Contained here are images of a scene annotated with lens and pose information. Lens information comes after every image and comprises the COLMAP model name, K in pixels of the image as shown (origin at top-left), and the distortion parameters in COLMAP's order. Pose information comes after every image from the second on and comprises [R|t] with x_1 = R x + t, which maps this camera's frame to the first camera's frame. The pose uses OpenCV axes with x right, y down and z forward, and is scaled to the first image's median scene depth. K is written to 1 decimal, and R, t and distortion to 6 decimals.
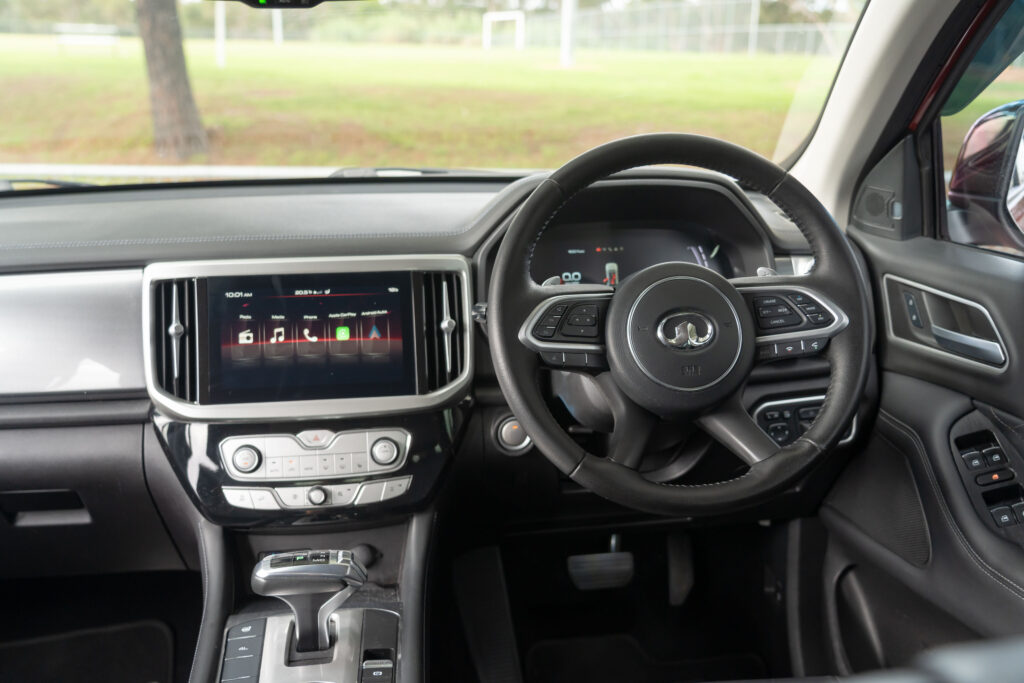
lens RADIAL K [[995.4, 0, 527.5], [0, 995.4, 338.0], [0, 0, 1]] dist [0.035142, 0.000000]
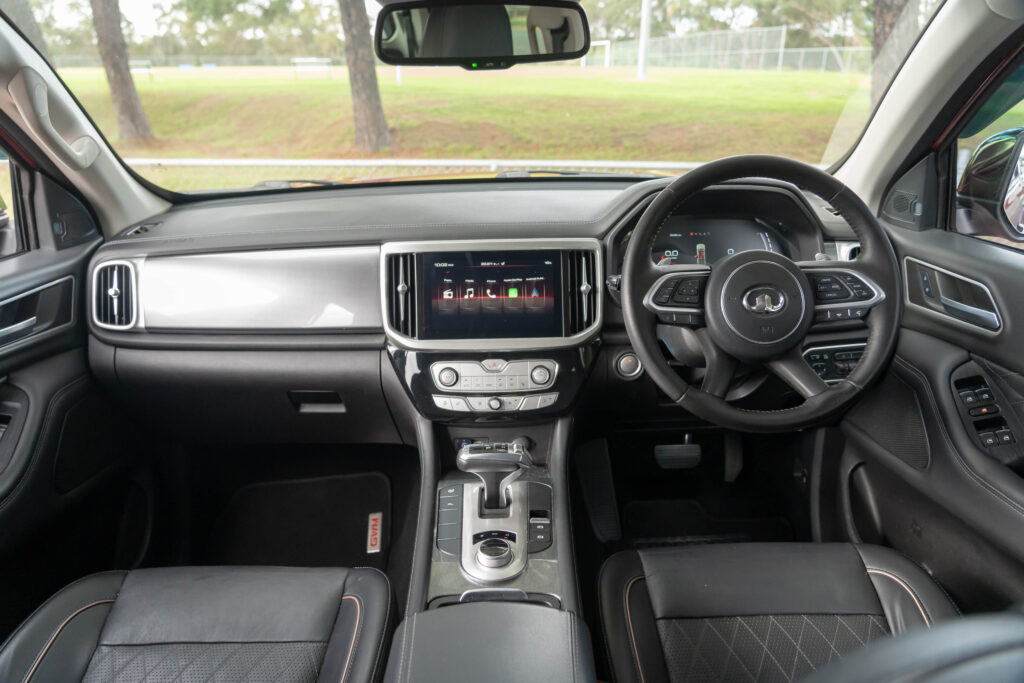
lens RADIAL K [[697.6, 0, 518.2], [0, 697.6, 337.9], [0, 0, 1]] dist [-0.028699, 0.013237]
pose [[0.992197, 0.031563, -0.120620, -0.053233], [-0.020597, 0.995628, 0.091103, -0.031242], [0.122968, -0.087908, 0.988510, -0.003615]]
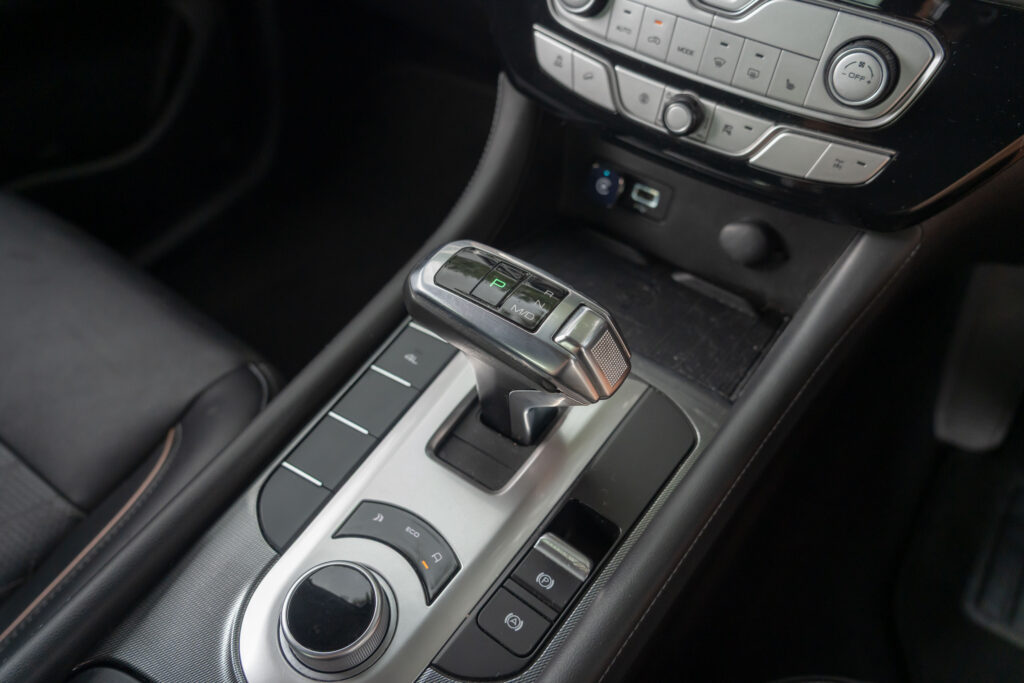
lens RADIAL K [[819.9, 0, 513.0], [0, 819.9, 337.9], [0, 0, 1]] dist [-0.010506, -0.002980]
pose [[0.721450, 0.522753, -0.454135, -0.036496], [-0.151934, 0.759341, 0.632707, 0.005774], [0.675593, -0.387468, 0.627251, 0.636049]]
